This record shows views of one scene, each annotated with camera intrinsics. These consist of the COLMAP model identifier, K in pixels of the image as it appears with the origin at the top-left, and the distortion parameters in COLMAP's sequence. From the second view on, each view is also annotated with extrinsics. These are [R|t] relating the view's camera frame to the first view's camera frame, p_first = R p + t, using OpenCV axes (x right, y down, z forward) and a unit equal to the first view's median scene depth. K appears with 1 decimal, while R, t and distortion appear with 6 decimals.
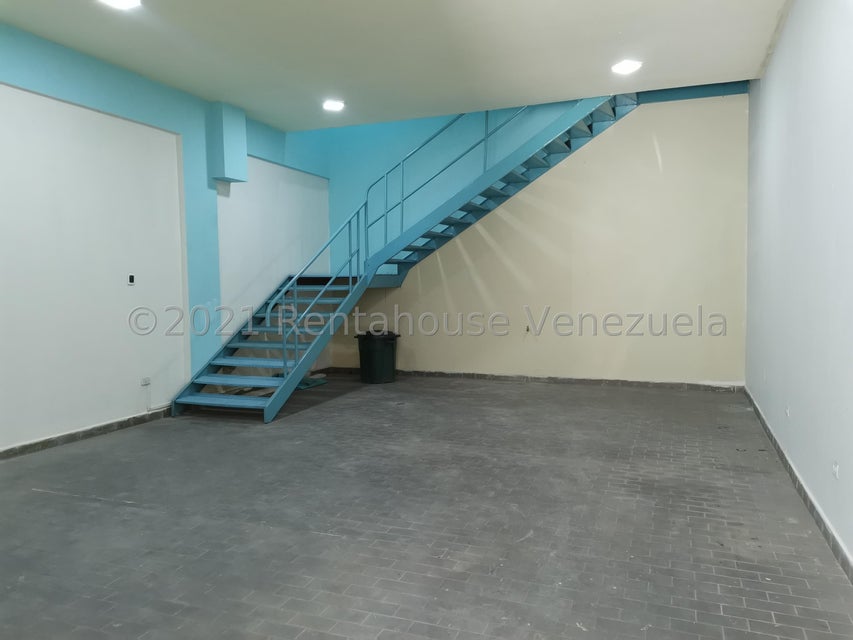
lens RADIAL K [[636.5, 0, 426.5], [0, 636.5, 320.0], [0, 0, 1]] dist [0.105646, -0.123105]
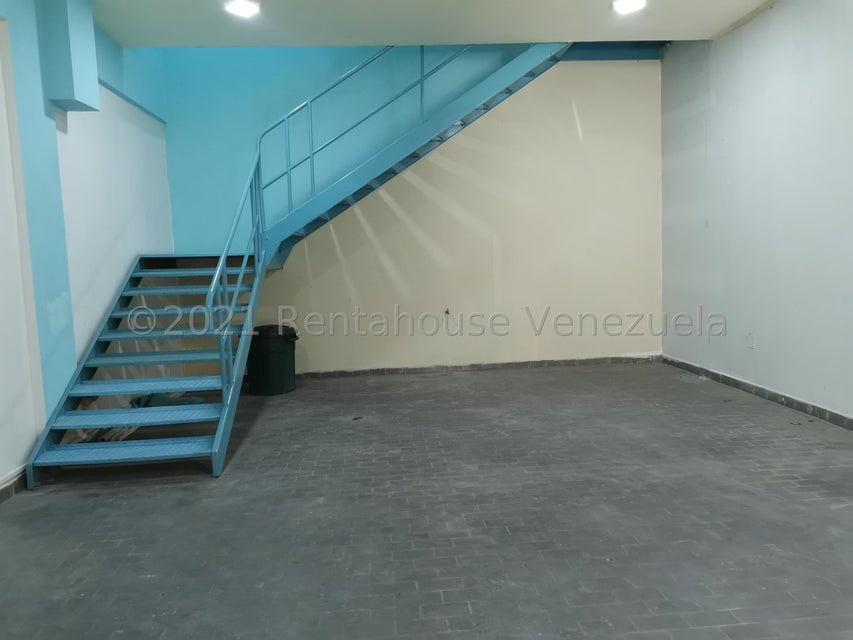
lens RADIAL K [[636.5, 0, 426.5], [0, 636.5, 320.0], [0, 0, 1]] dist [0.105646, -0.123105]
pose [[0.901494, -0.065674, 0.427779, -0.284331], [0.054096, 0.997767, 0.039181, -0.012266], [-0.429397, -0.012180, 0.903034, 0.268558]]
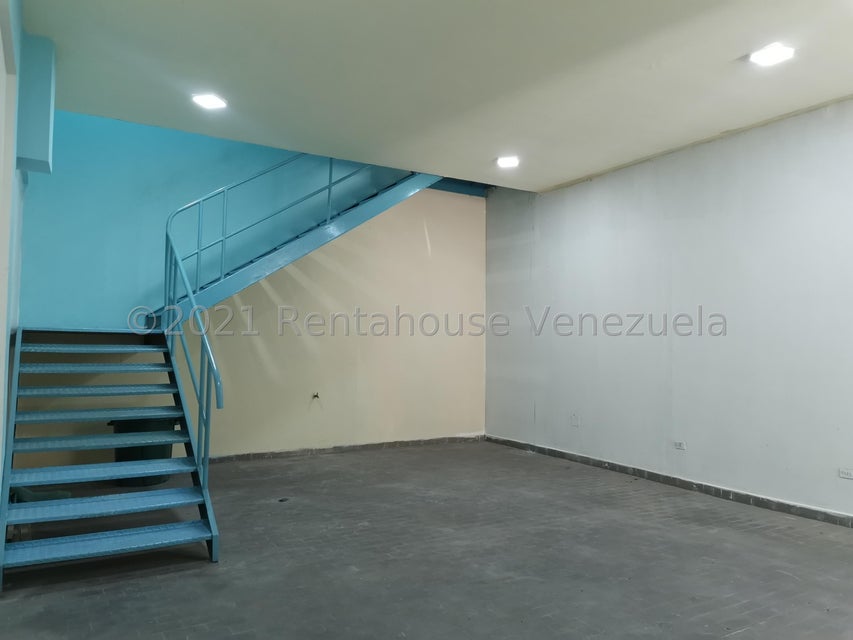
lens RADIAL K [[636.5, 0, 426.5], [0, 636.5, 320.0], [0, 0, 1]] dist [0.105646, -0.123105]
pose [[0.618282, 0.046374, 0.784587, -0.551472], [0.029136, 0.996219, -0.081843, -0.017069], [-0.785416, 0.073462, 0.614593, 0.364038]]
